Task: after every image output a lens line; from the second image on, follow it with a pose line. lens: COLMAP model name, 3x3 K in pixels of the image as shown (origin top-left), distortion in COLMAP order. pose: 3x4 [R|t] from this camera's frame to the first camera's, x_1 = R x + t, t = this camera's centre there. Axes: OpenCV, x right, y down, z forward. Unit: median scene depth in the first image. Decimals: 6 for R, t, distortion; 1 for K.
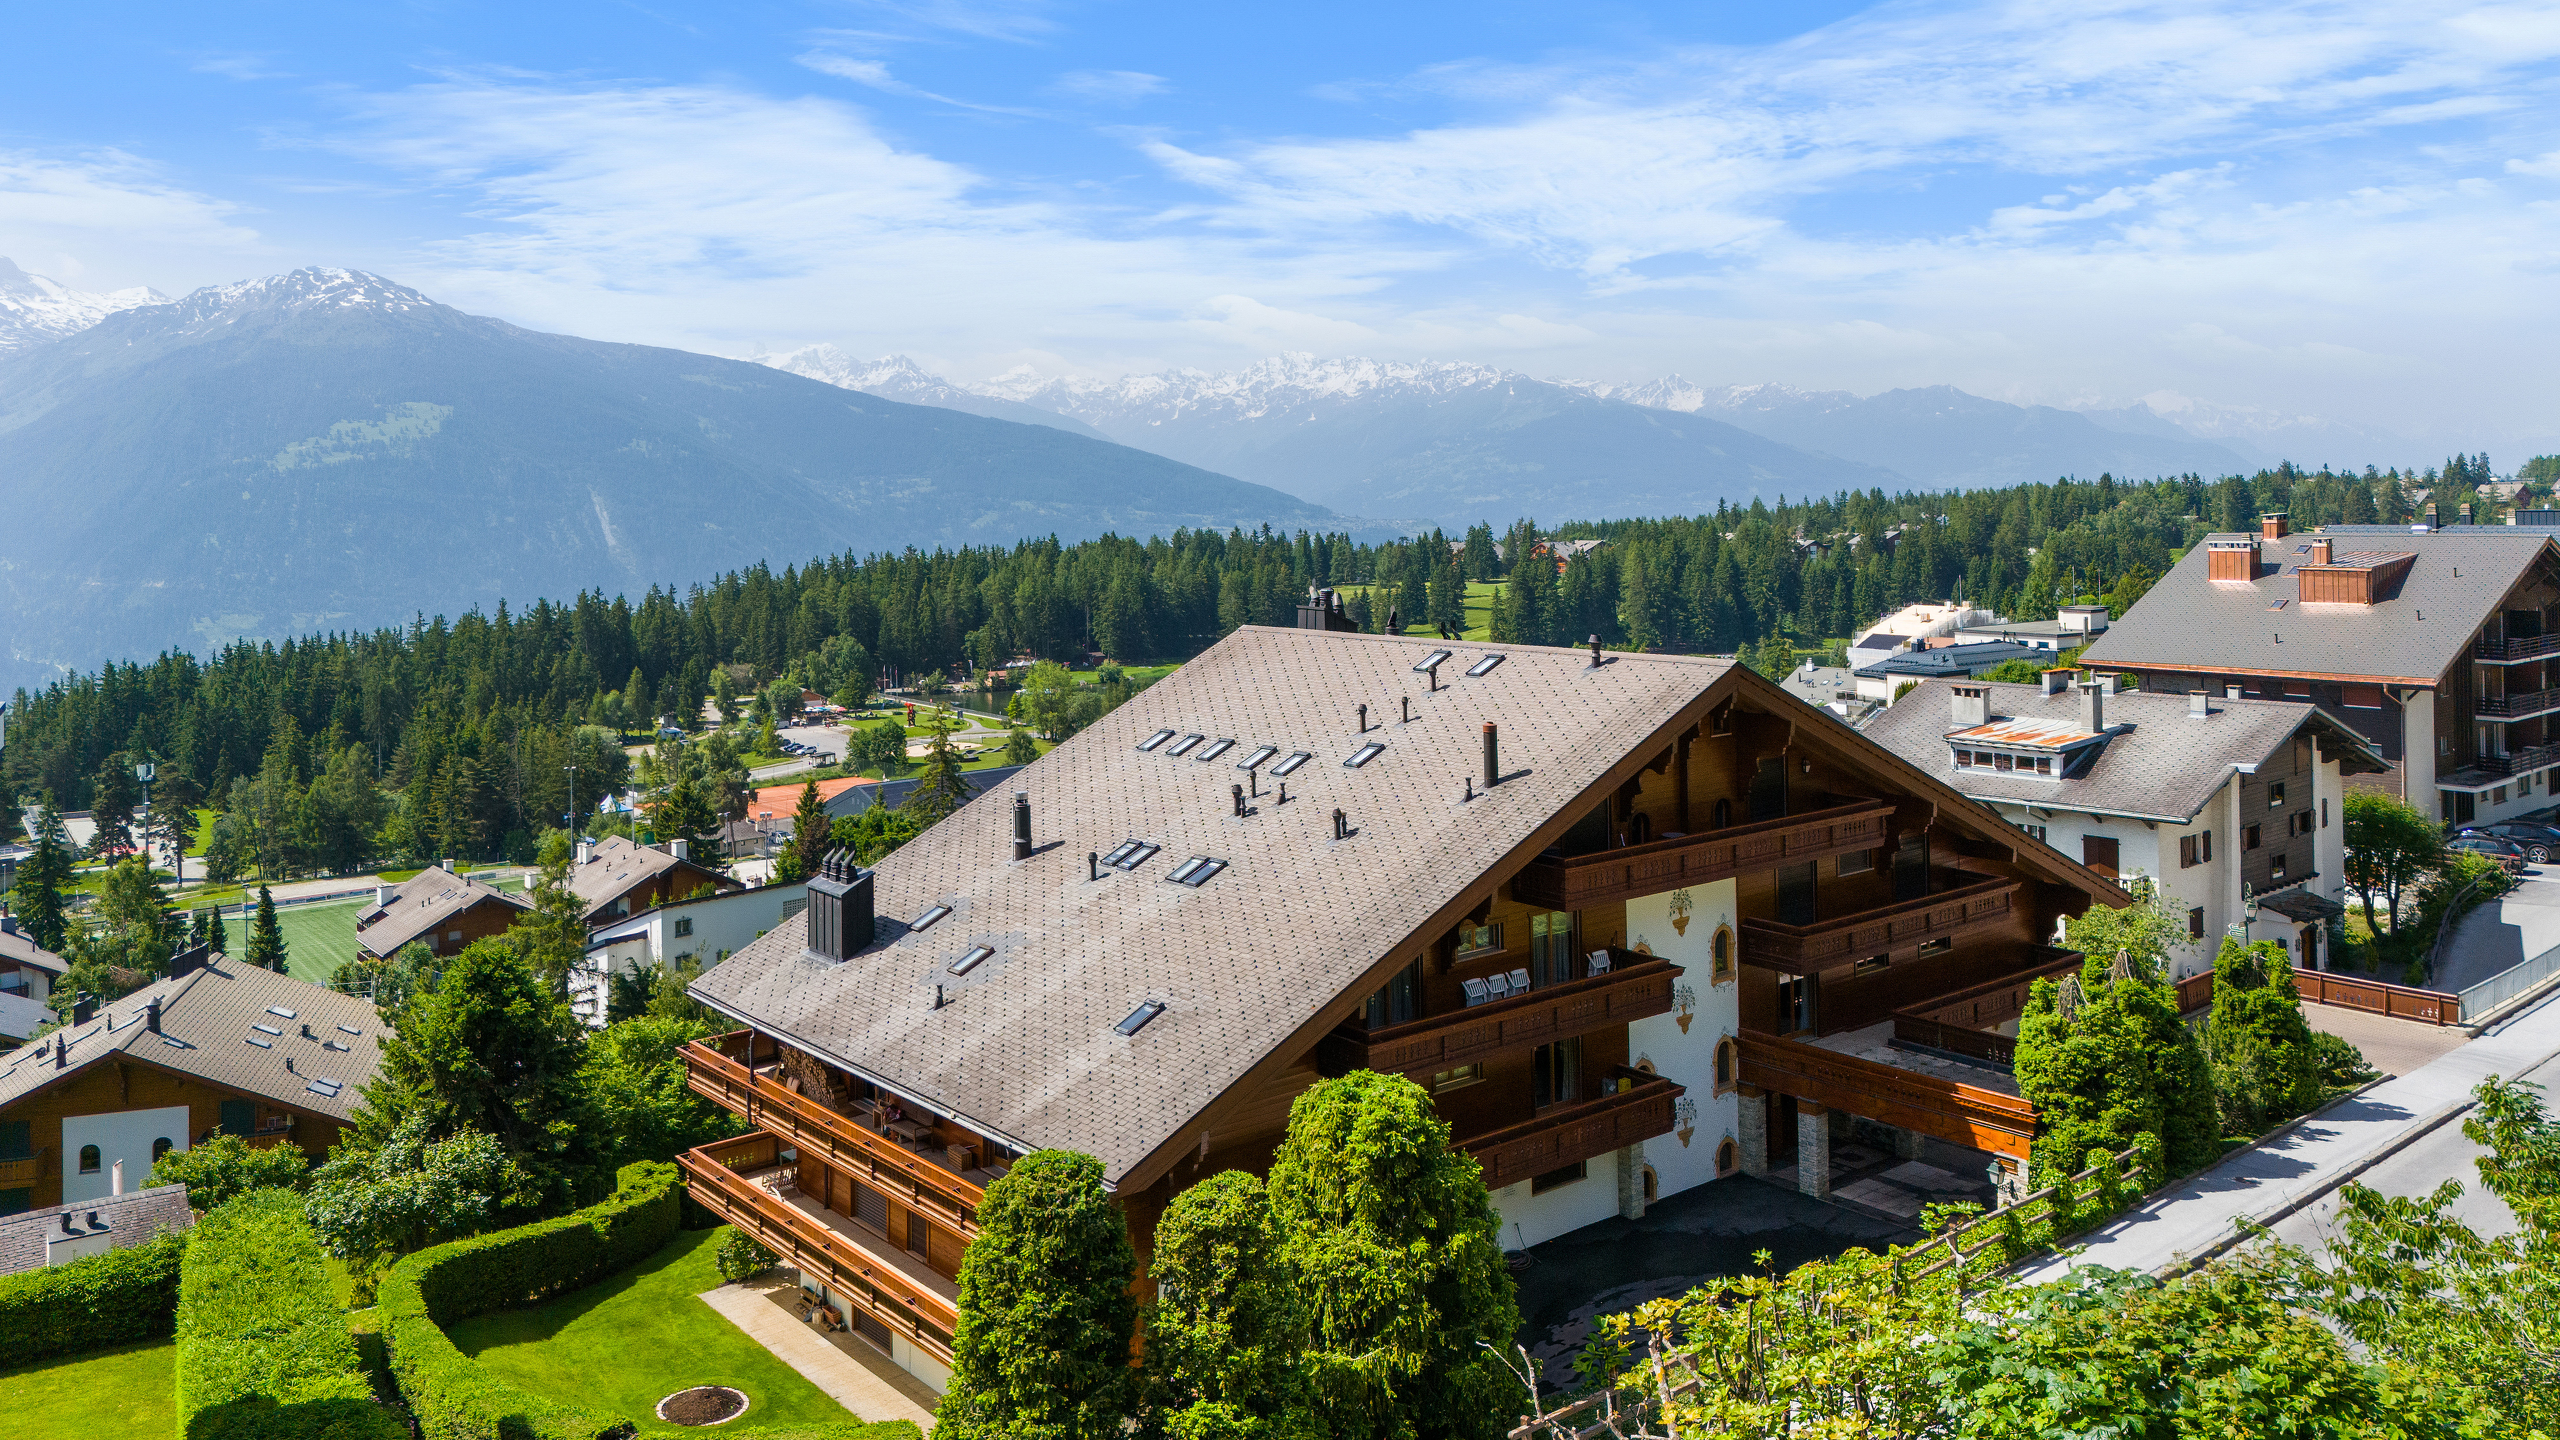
lens RADIAL K [[1899.9, 0, 1282.7], [0, 1899.9, 428.5], [0, 0, 1]] dist [0.066446, -0.069814]
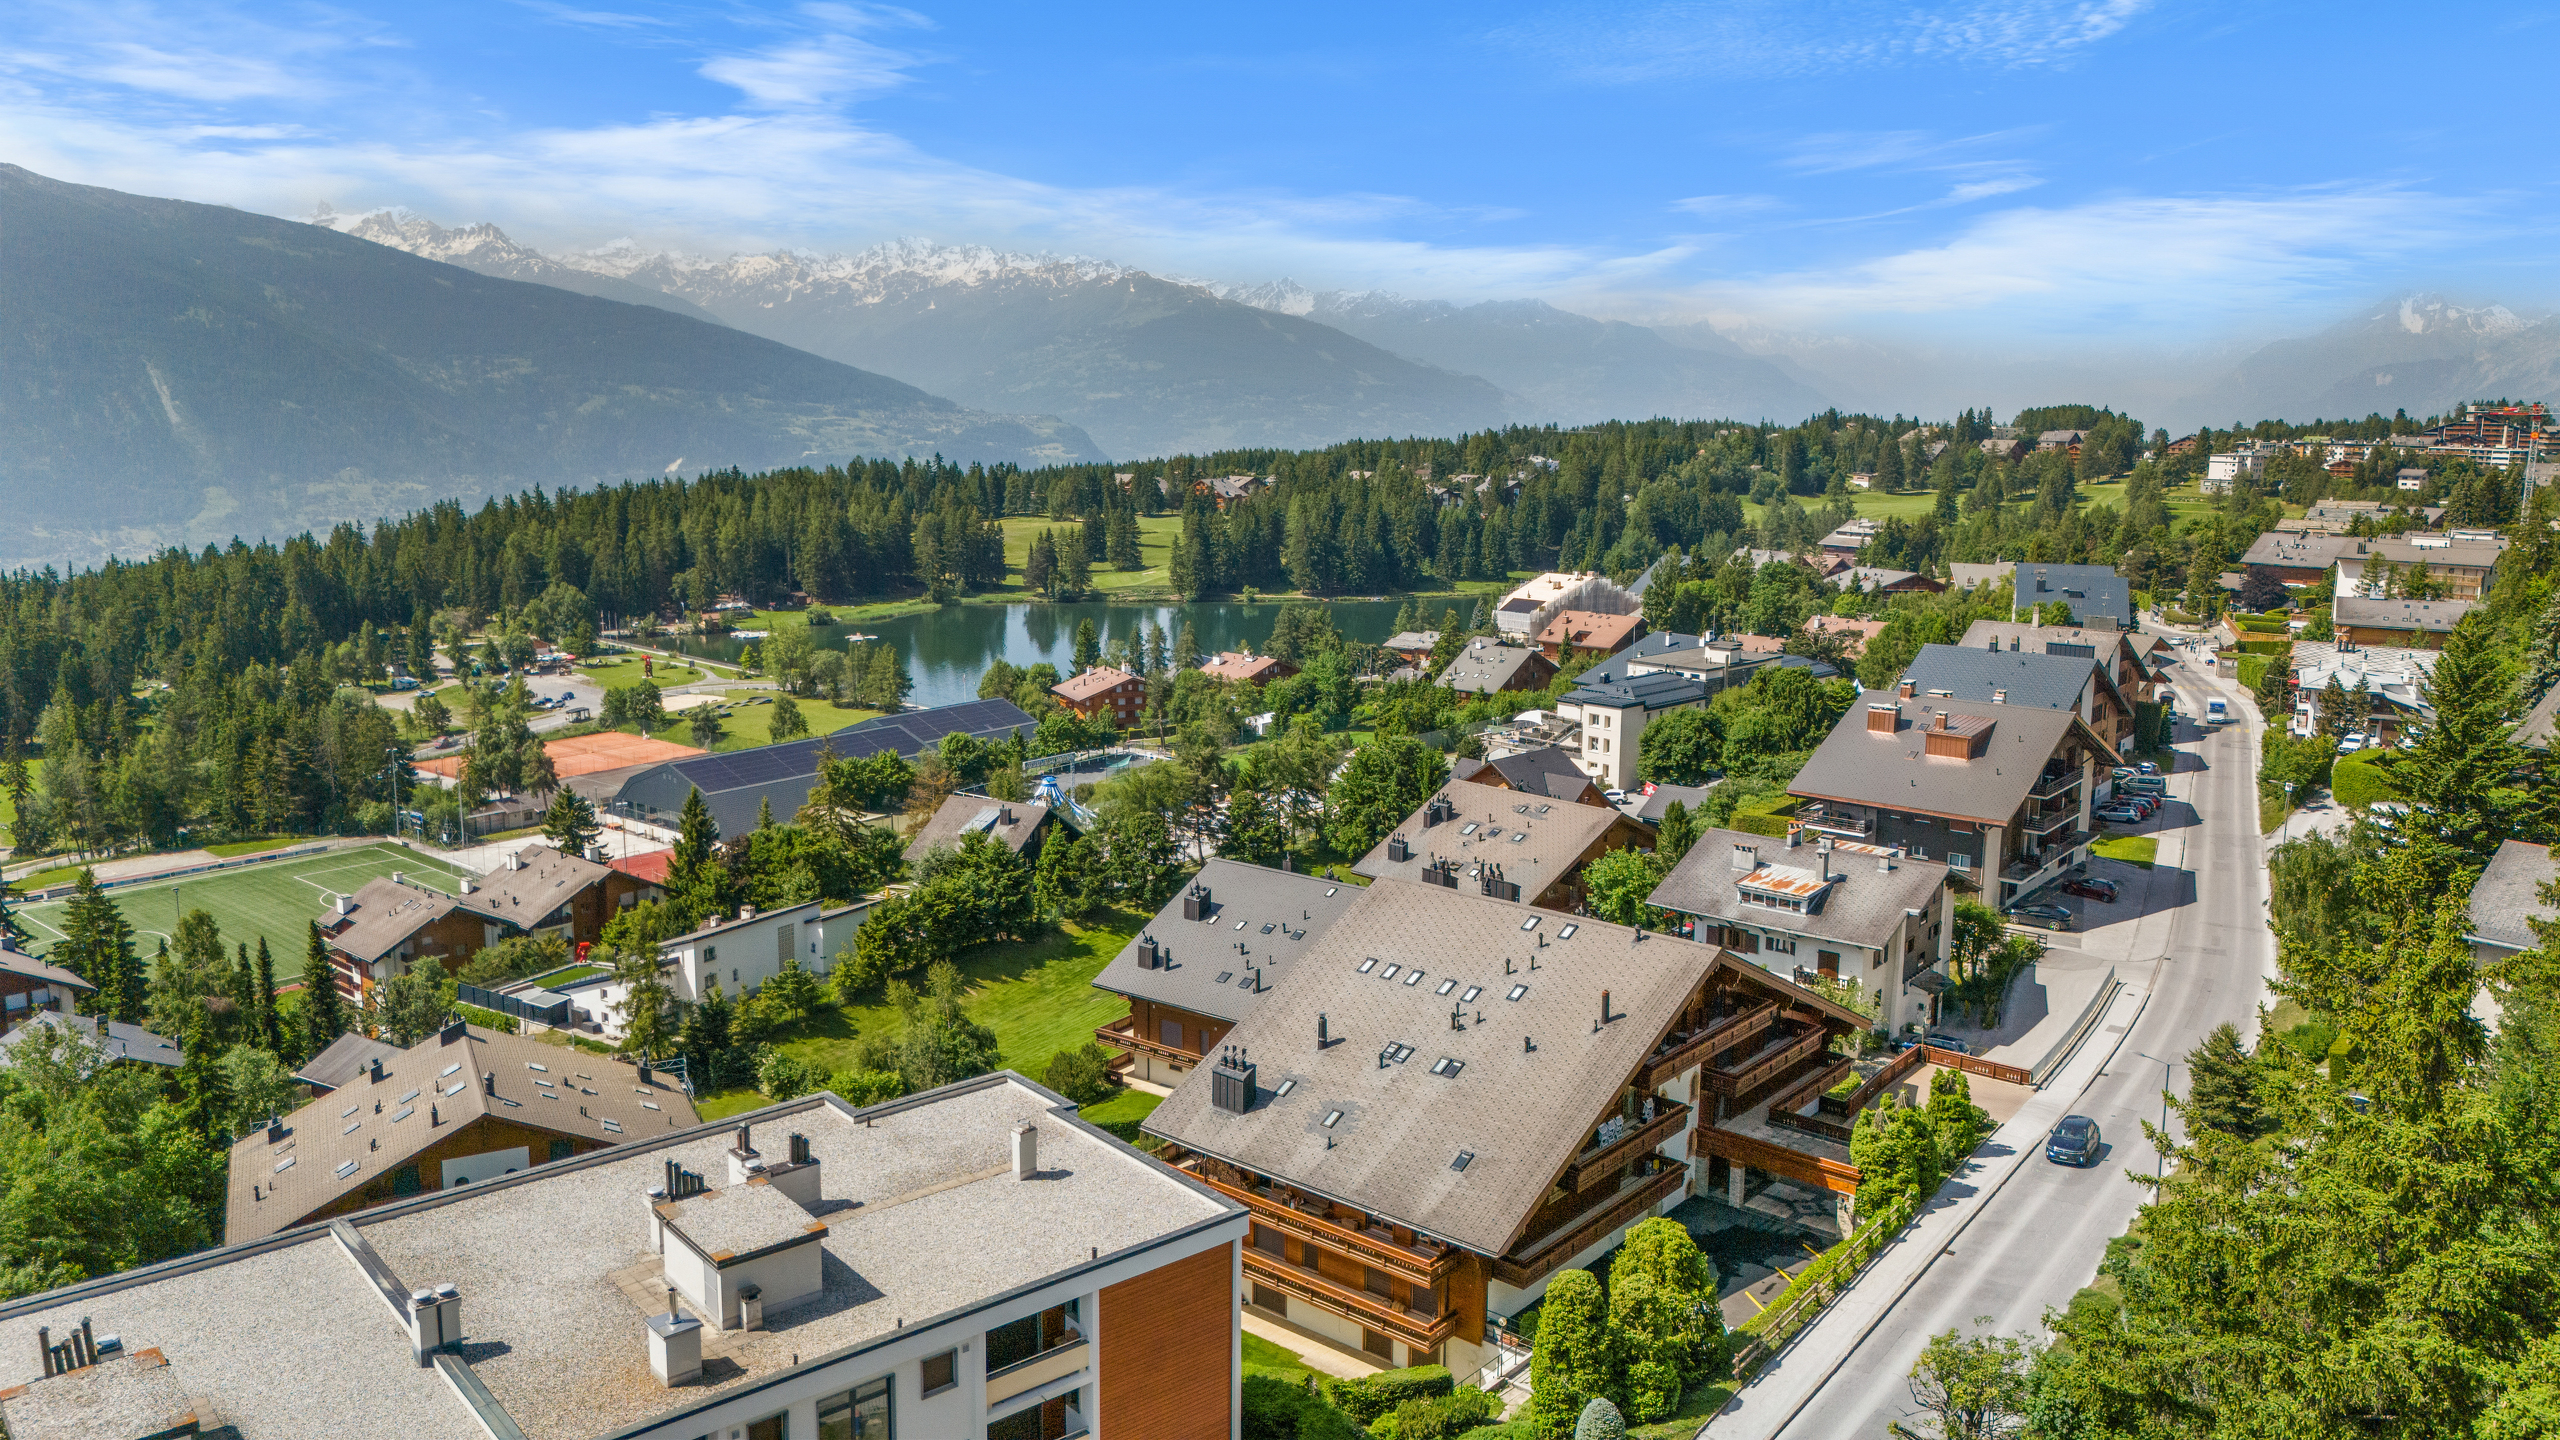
lens RADIAL K [[1917.4, 0, 1233.1], [0, 1917.4, 606.2], [0, 0, 1]] dist [0.136254, -0.244919]
pose [[0.979976, -0.000825, 0.199113, -0.075968], [-0.033322, 0.985209, 0.168086, -0.063685], [-0.196307, -0.171355, 0.965454, -0.086874]]
